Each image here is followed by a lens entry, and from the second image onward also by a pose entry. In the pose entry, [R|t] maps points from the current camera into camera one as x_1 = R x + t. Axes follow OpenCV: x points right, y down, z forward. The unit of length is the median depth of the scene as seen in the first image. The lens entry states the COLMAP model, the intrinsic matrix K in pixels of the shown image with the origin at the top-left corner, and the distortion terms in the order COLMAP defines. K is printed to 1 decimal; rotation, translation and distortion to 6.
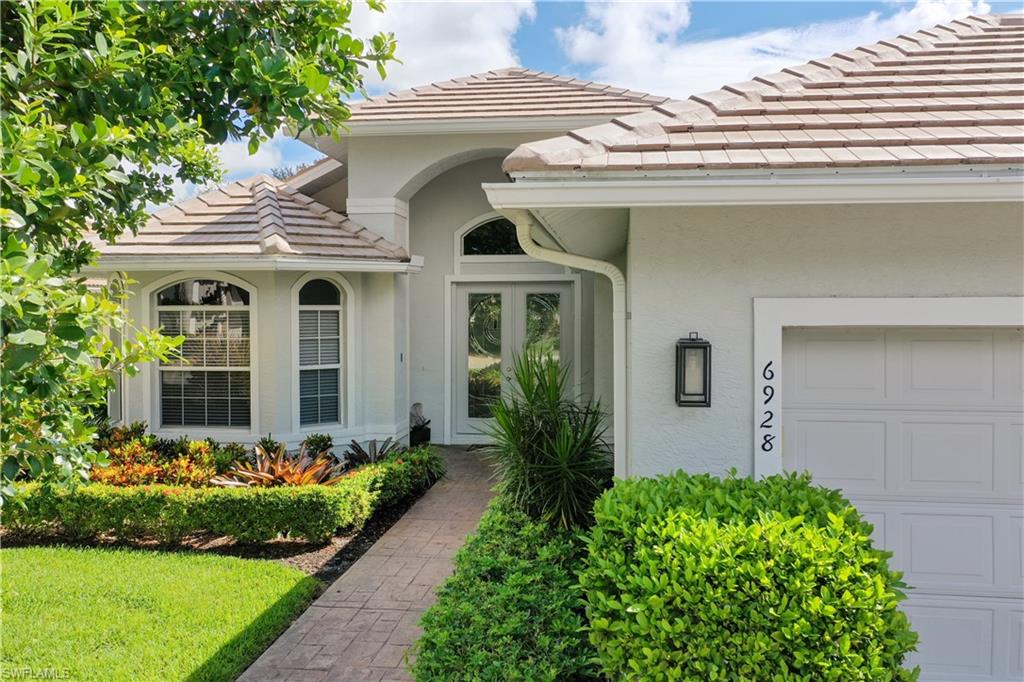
lens RADIAL K [[807.8, 0, 512.0], [0, 807.8, 341.0], [0, 0, 1]] dist [-0.004736, 0.003303]
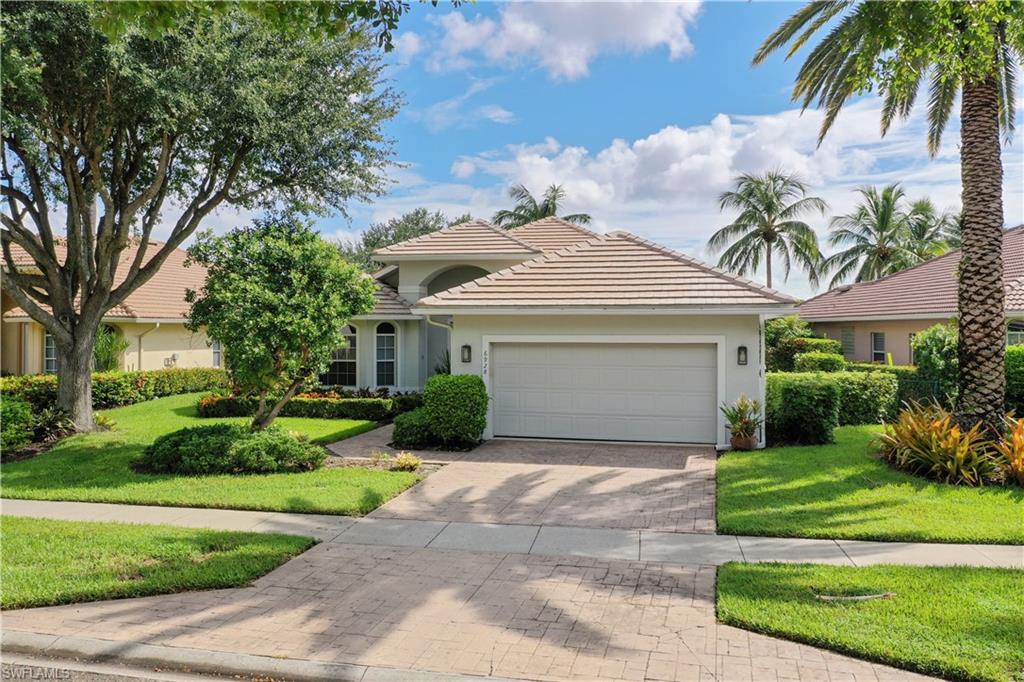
lens RADIAL K [[807.8, 0, 512.0], [0, 807.8, 341.0], [0, 0, 1]] dist [-0.004736, 0.003303]
pose [[0.993143, 0.002910, -0.116869, 0.393335], [-0.005843, 0.999676, -0.024769, 0.031744], [0.116759, 0.025282, 0.992838, -1.257580]]
